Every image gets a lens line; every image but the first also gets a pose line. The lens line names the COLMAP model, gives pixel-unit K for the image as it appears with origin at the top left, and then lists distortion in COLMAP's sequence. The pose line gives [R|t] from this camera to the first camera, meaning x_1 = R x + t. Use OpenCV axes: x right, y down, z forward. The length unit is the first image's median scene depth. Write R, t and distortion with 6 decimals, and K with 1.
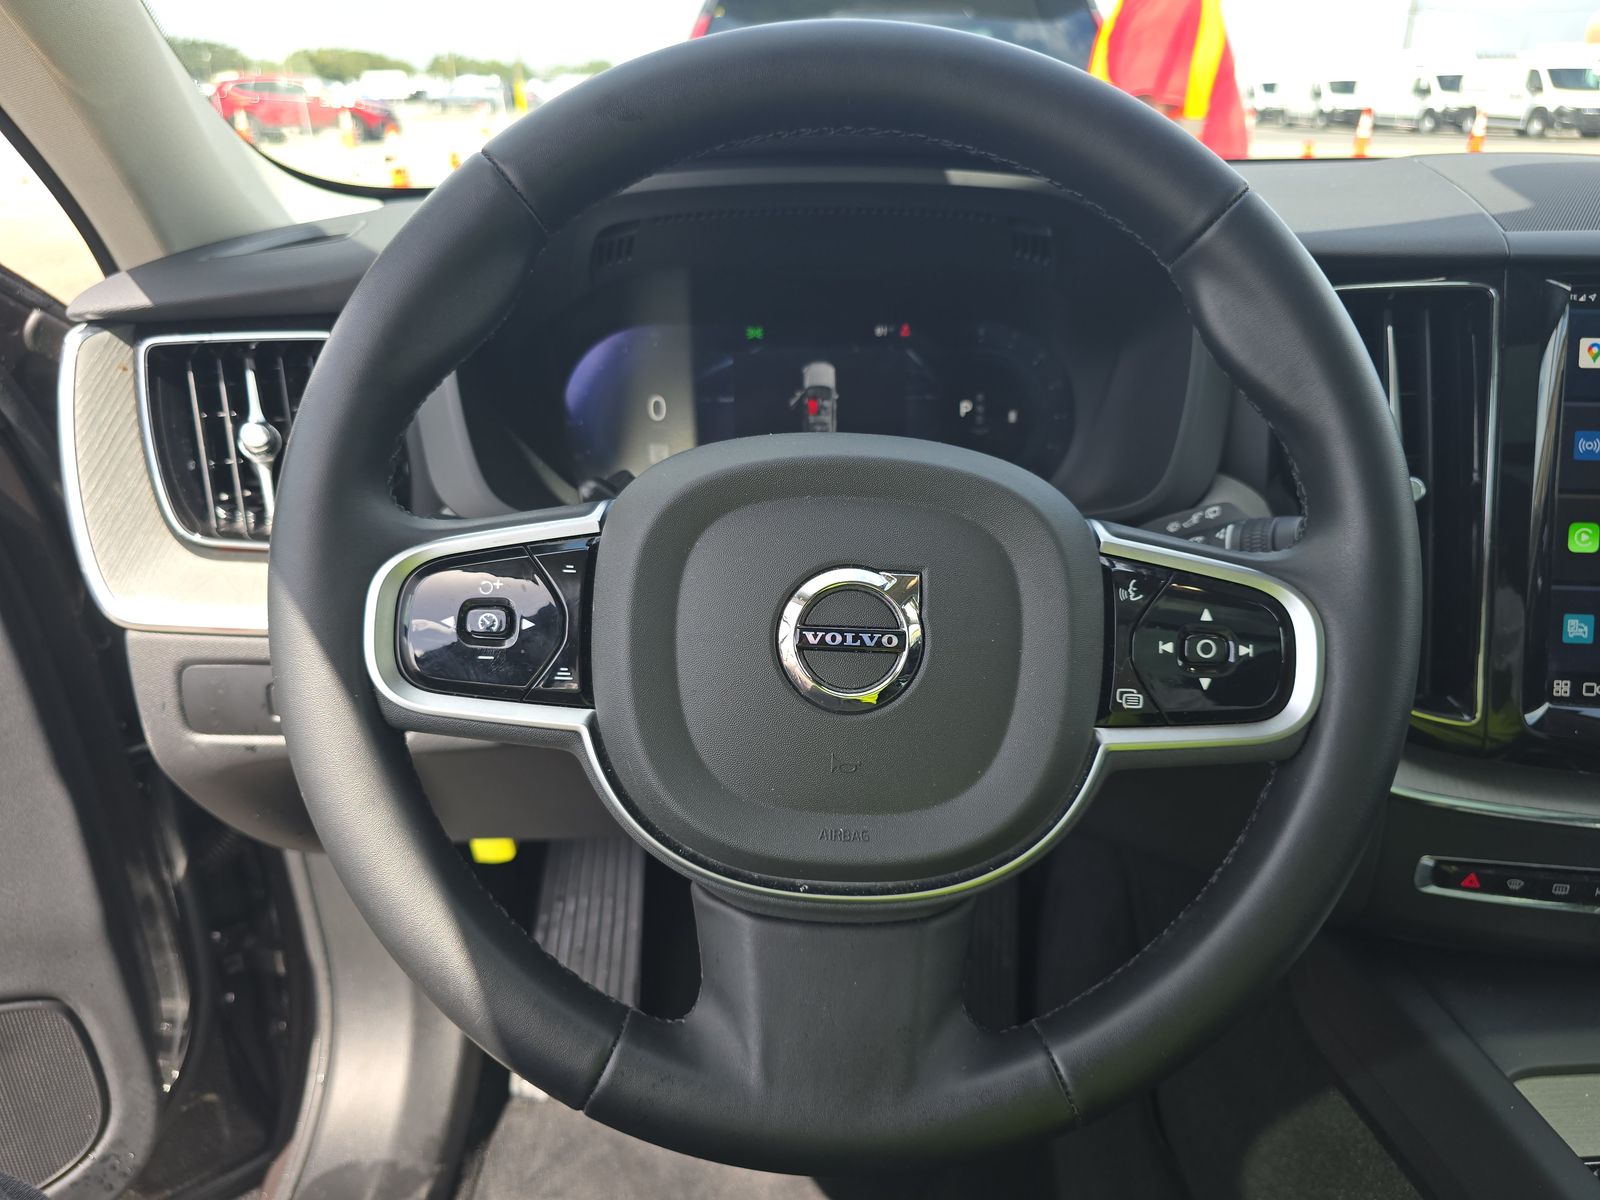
lens RADIAL K [[1083.4, 0, 798.1], [0, 1083.4, 597.3], [0, 0, 1]] dist [0.033201, -0.002061]
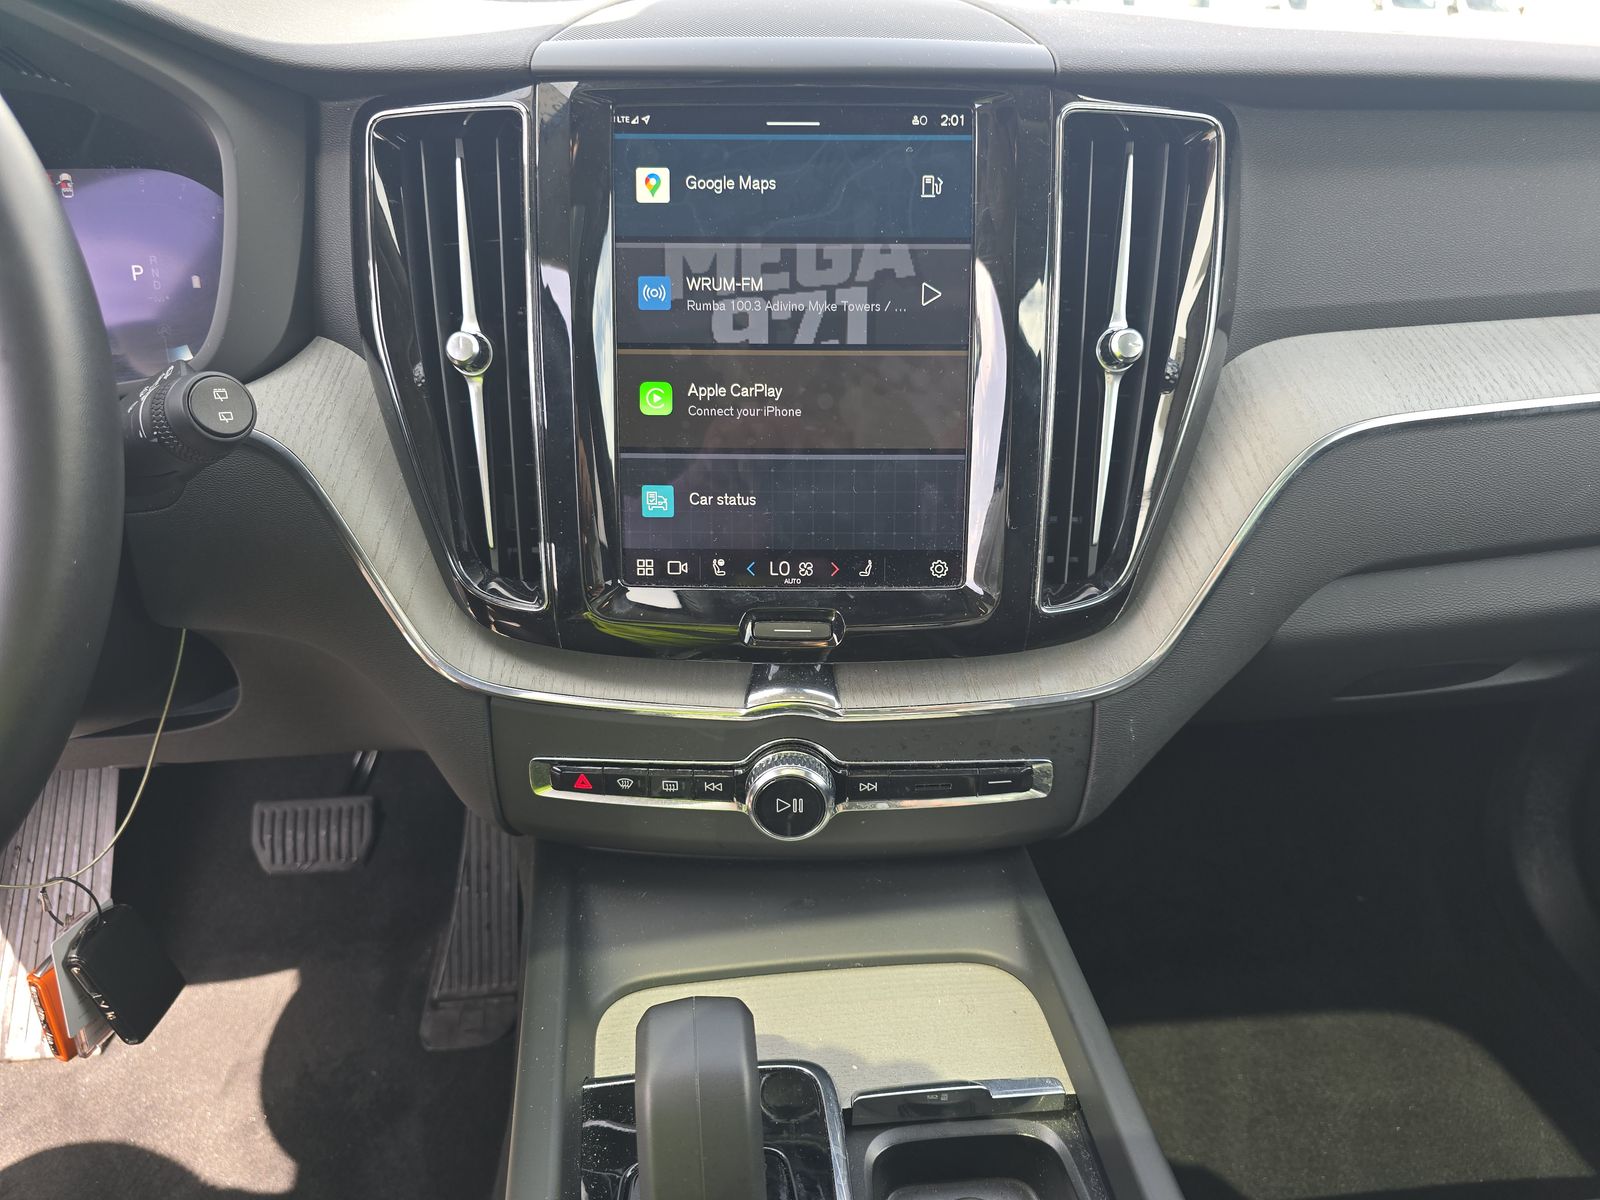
lens RADIAL K [[1083.4, 0, 798.5], [0, 1083.4, 599.2], [0, 0, 1]] dist [0.033201, -0.002061]
pose [[0.999402, -0.028764, 0.019210, 0.790364], [0.027322, 0.997065, 0.071513, 0.047467], [-0.021211, -0.070945, 0.997255, 0.105074]]
